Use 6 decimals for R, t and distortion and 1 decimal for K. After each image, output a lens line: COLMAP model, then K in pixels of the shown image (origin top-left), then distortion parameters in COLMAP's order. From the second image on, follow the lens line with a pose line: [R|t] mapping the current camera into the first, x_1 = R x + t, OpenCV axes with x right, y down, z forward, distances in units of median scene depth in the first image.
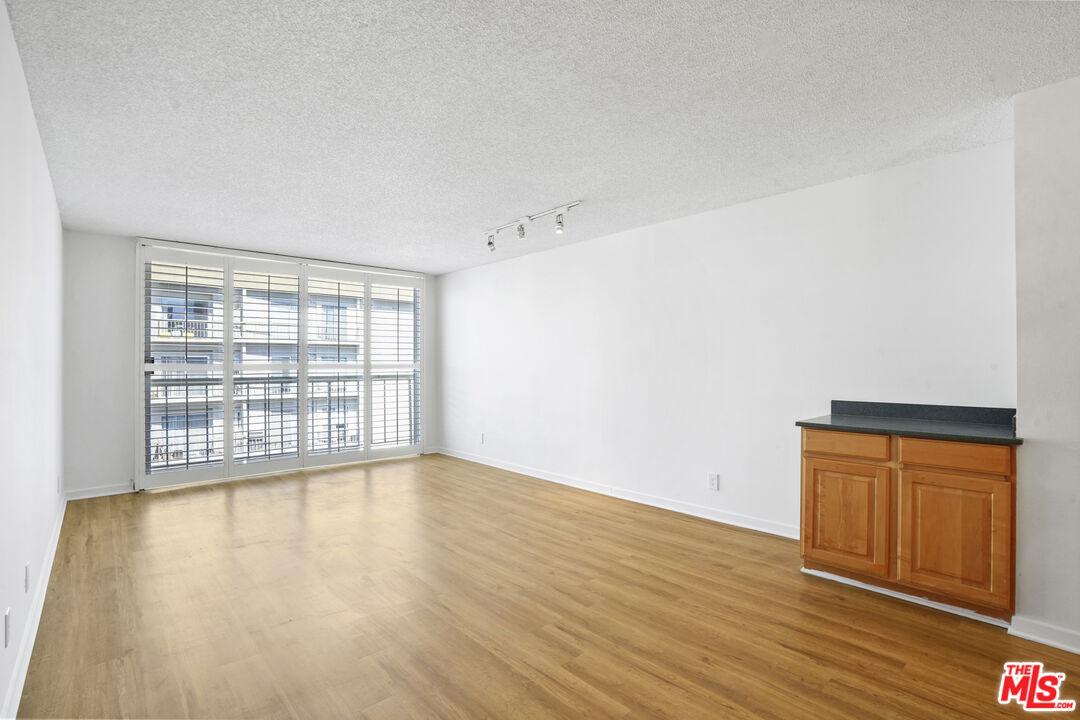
lens RADIAL K [[503.3, 0, 516.6], [0, 503.3, 362.6], [0, 0, 1]] dist [-0.049853, 0.013906]
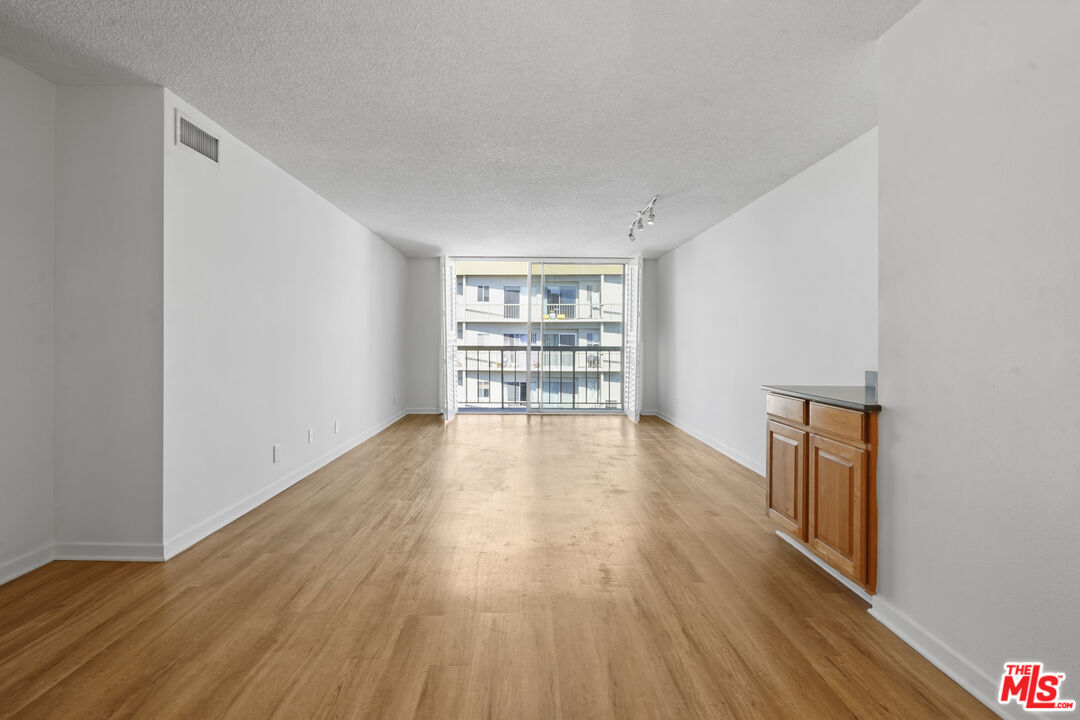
lens RADIAL K [[503.3, 0, 507.4], [0, 503.3, 330.9], [0, 0, 1]] dist [-0.049853, 0.013906]
pose [[0.739333, -0.005851, -0.673315, 0.702534], [-0.007381, 0.999832, -0.016793, 0.020416], [0.673300, 0.017386, 0.739165, -0.117136]]
